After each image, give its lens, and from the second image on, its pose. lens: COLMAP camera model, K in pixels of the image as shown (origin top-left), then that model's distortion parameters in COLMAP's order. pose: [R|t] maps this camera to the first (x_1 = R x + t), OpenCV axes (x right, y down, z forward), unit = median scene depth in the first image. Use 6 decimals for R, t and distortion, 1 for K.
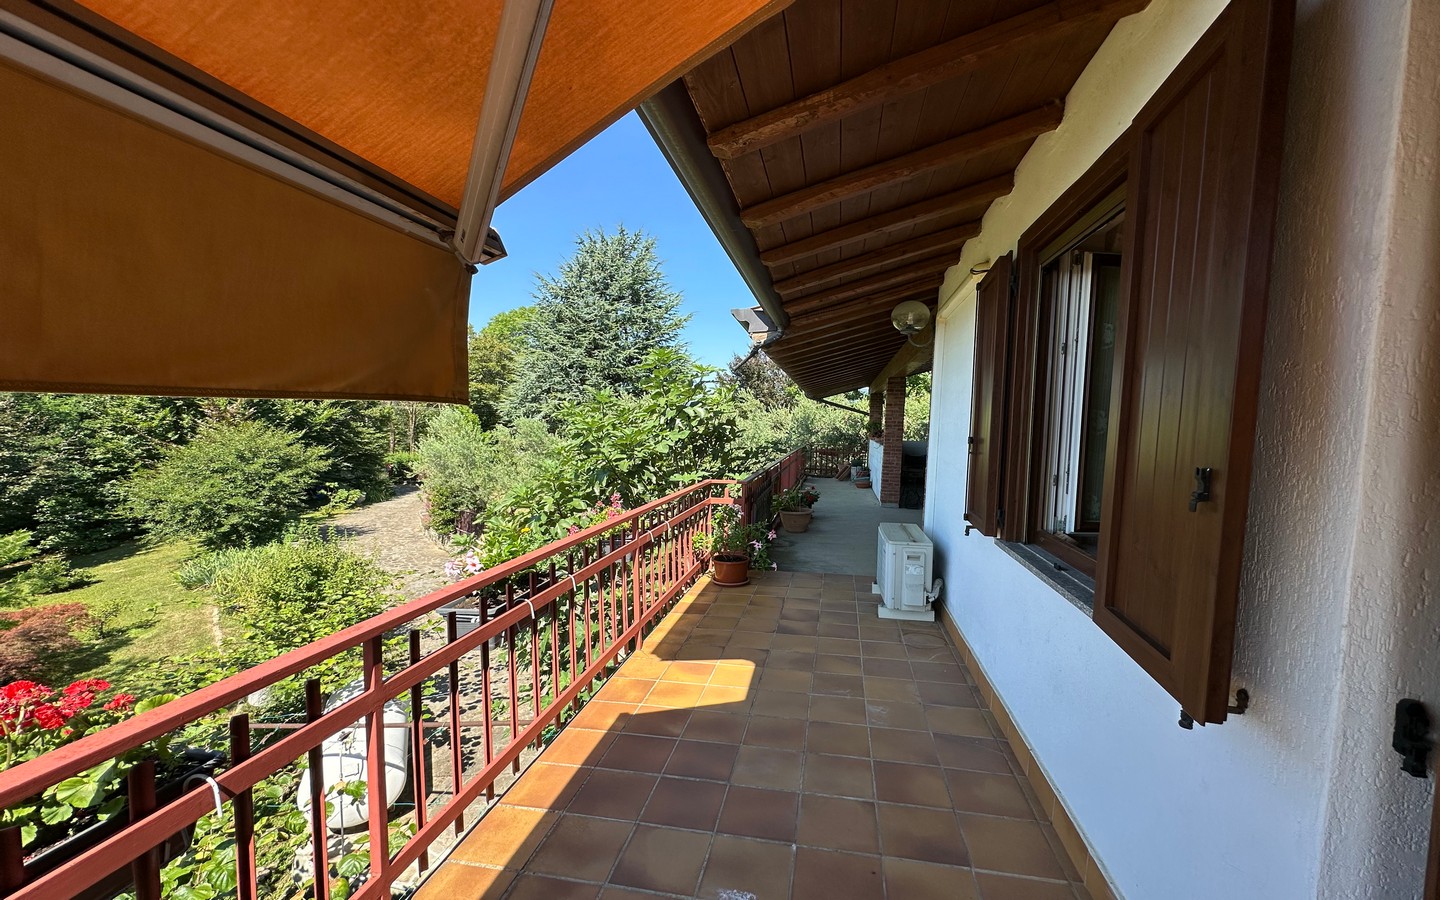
lens RADIAL K [[572.1, 0, 720.4], [0, 572.1, 453.8], [0, 0, 1]] dist [-0.001627, -0.000542]
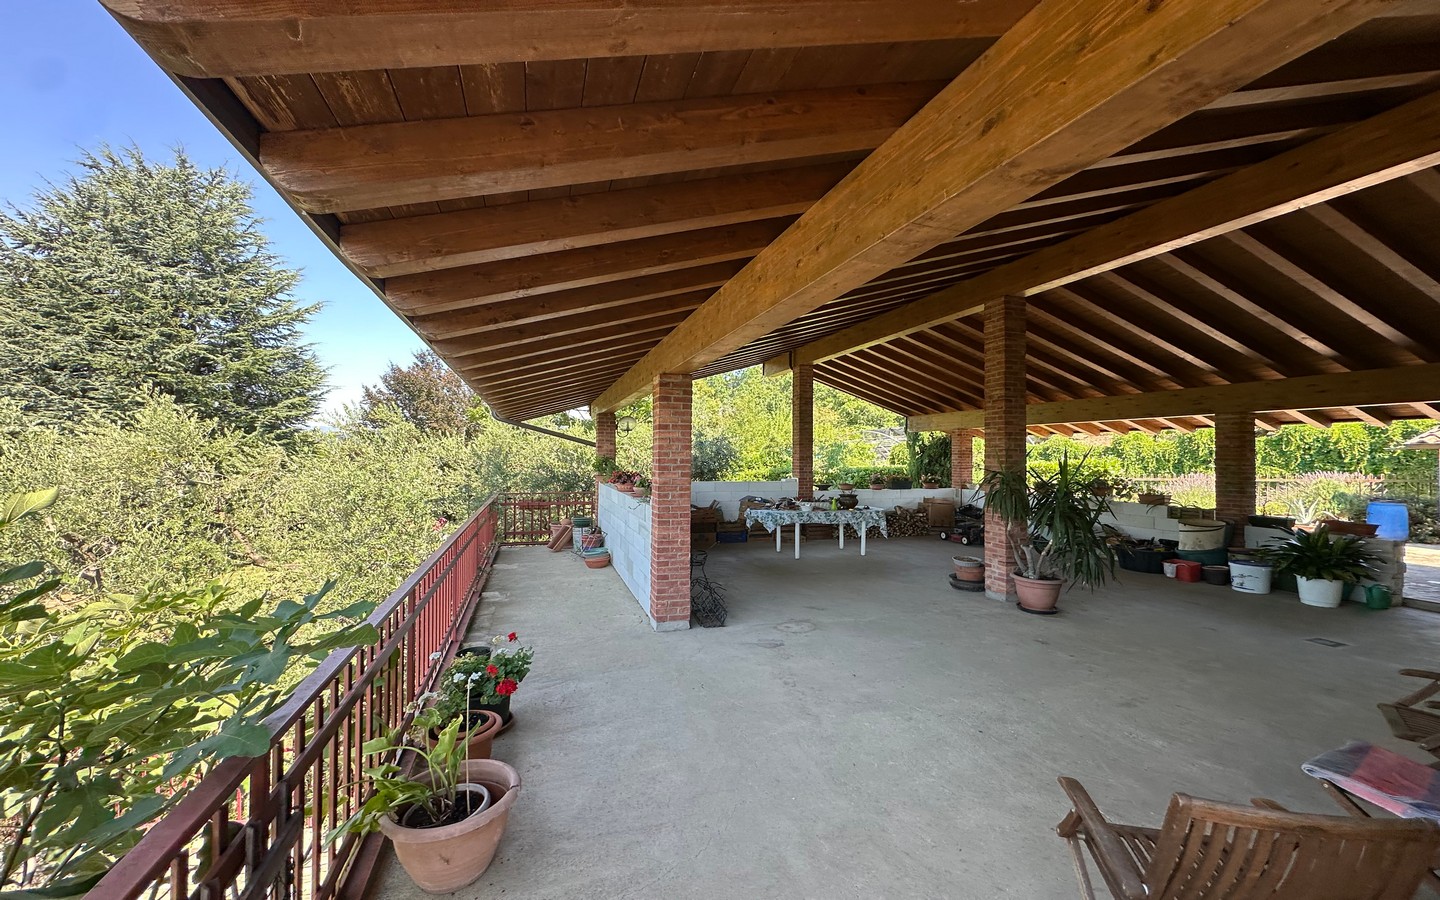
lens RADIAL K [[572.1, 0, 720.5], [0, 572.1, 444.9], [0, 0, 1]] dist [-0.001627, -0.000542]
pose [[0.868030, -0.015055, 0.496284, 0.032503], [0.046856, 0.997563, -0.051693, -0.016293], [-0.494296, 0.068125, 0.866620, 0.207232]]
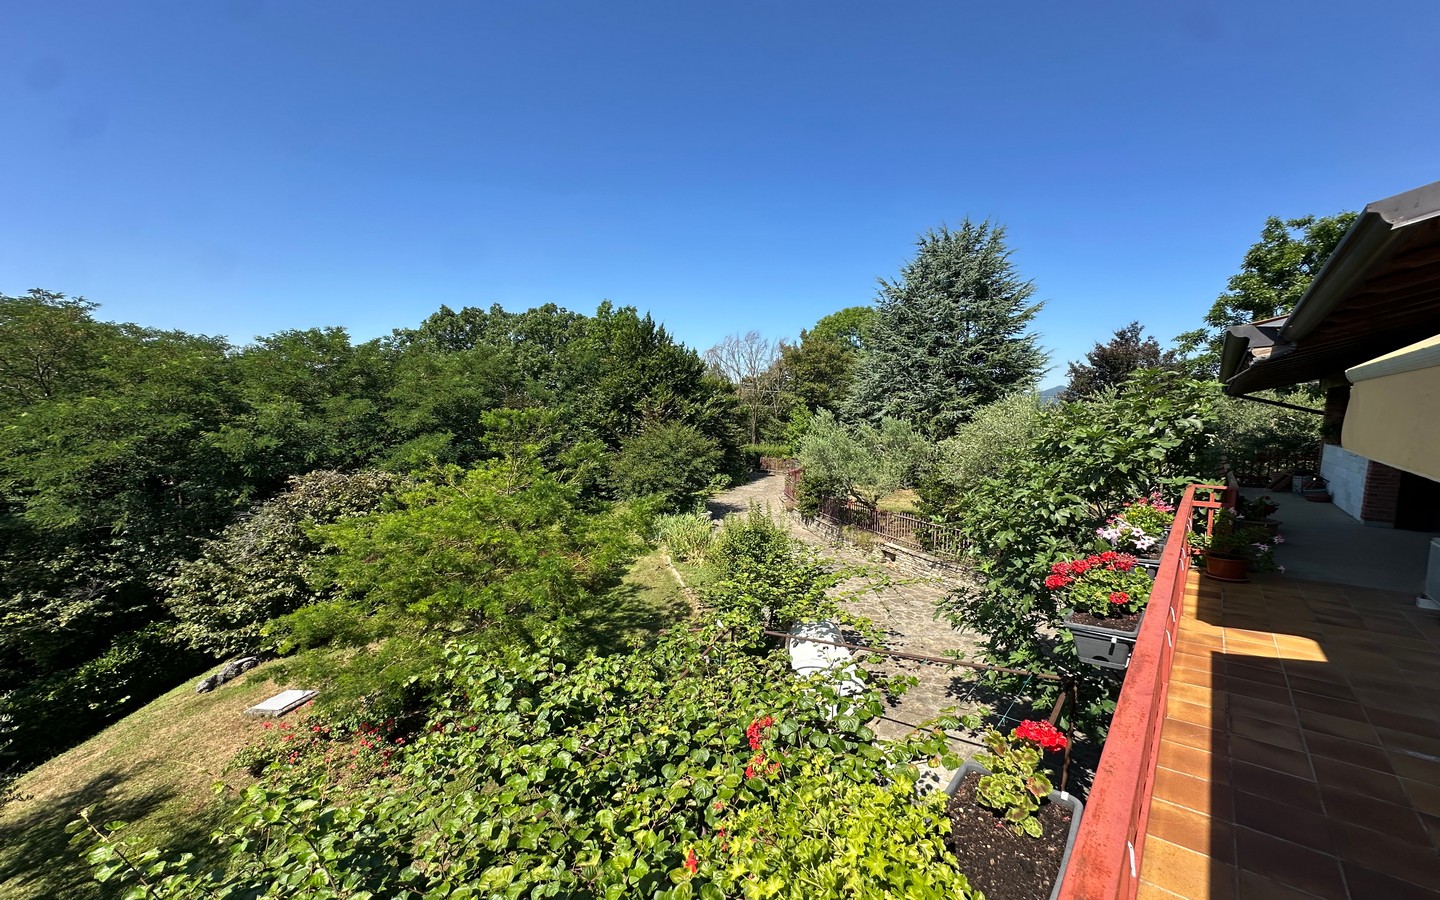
lens RADIAL K [[572.1, 0, 727.9], [0, 572.1, 456.8], [0, 0, 1]] dist [-0.001627, -0.000542]
pose [[0.877787, 0.031351, -0.478024, -0.058875], [-0.023990, 0.999481, 0.021498, -0.001772], [0.478449, -0.007403, 0.878084, -0.080498]]
